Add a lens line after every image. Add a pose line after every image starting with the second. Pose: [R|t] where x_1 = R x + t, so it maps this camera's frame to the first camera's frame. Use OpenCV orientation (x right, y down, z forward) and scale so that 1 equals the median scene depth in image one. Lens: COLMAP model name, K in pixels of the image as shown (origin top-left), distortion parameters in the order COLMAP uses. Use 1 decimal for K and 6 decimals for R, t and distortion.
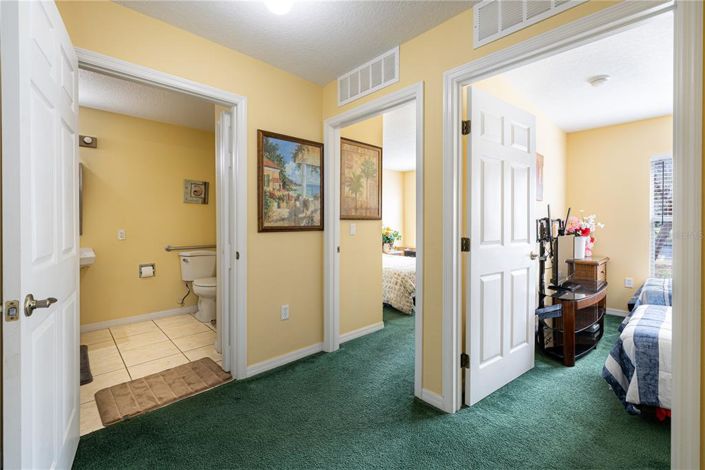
lens RADIAL K [[303.5, 0, 349.5], [0, 303.5, 230.5], [0, 0, 1]] dist [0.014442, 0.000090]
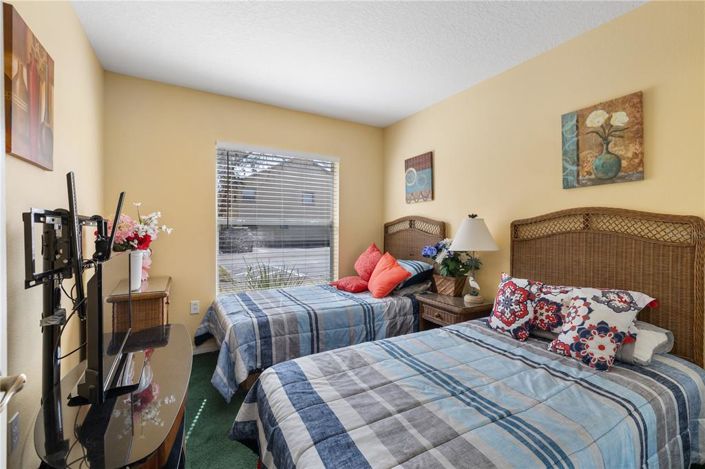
lens RADIAL K [[303.5, 0, 350.0], [0, 303.5, 231.5], [0, 0, 1]] dist [0.014442, 0.000090]
pose [[0.248837, -0.008596, 0.968507, 0.320726], [0.011902, 0.999912, 0.005817, -0.013147], [-0.968472, 0.010079, 0.248917, 0.494547]]
